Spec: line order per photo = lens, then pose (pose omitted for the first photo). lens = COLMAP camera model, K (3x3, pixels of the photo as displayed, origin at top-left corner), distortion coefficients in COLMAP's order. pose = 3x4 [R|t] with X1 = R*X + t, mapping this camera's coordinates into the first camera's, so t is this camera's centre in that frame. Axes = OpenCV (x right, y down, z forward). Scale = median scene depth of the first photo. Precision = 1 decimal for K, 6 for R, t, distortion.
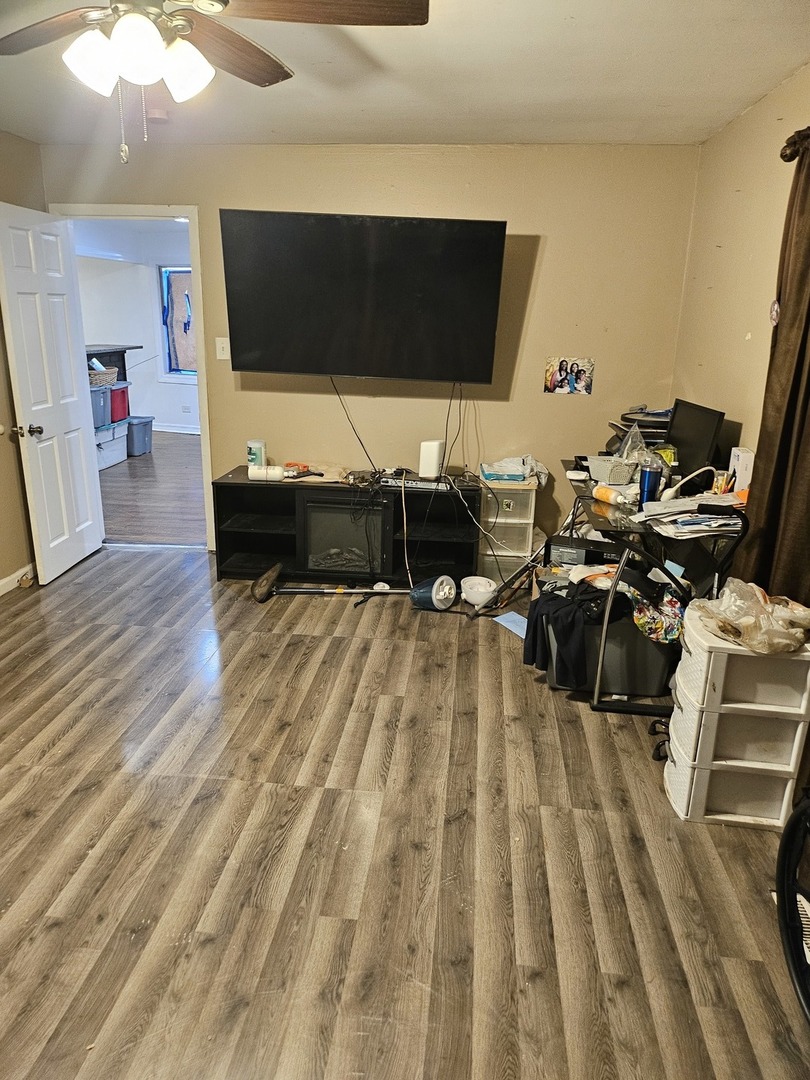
lens RADIAL K [[762.7, 0, 397.8], [0, 762.7, 545.3], [0, 0, 1]] dist [0.069569, -0.086809]
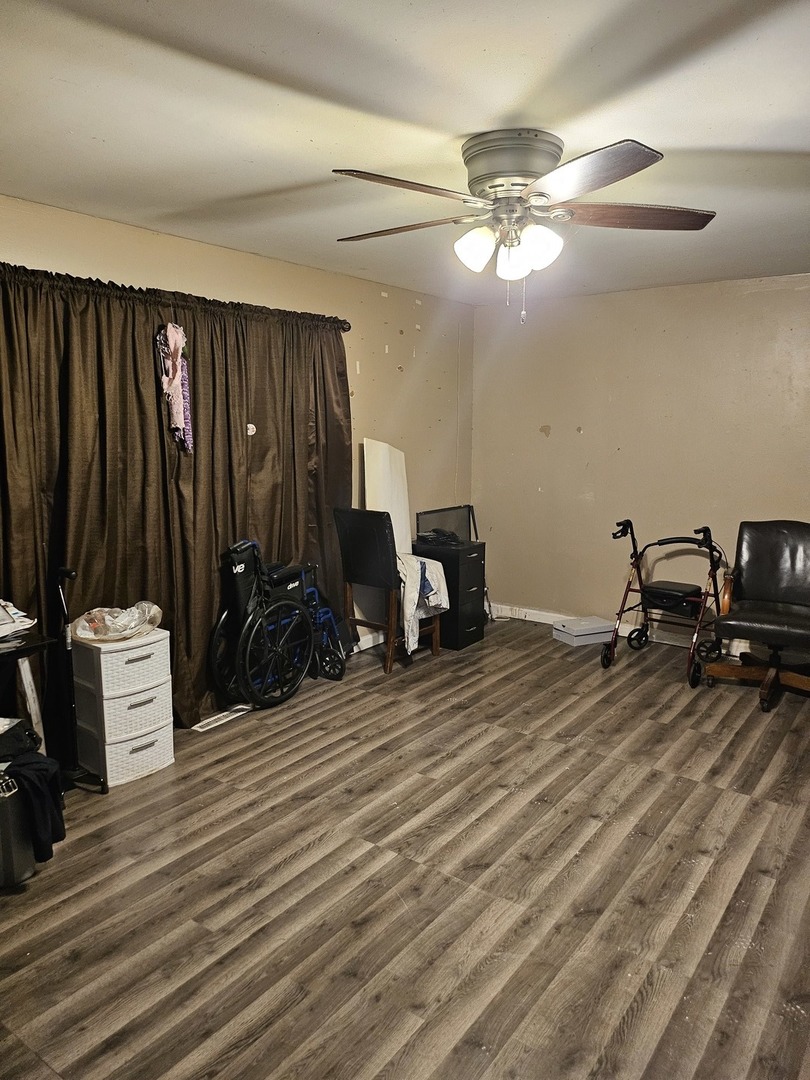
lens RADIAL K [[762.7, 0, 397.8], [0, 762.7, 545.3], [0, 0, 1]] dist [0.069569, -0.086809]
pose [[-0.864617, -0.104392, 0.491468, -0.656143], [0.126493, 0.901442, 0.414008, -0.549803], [-0.486249, 0.420125, -0.766196, 1.749448]]
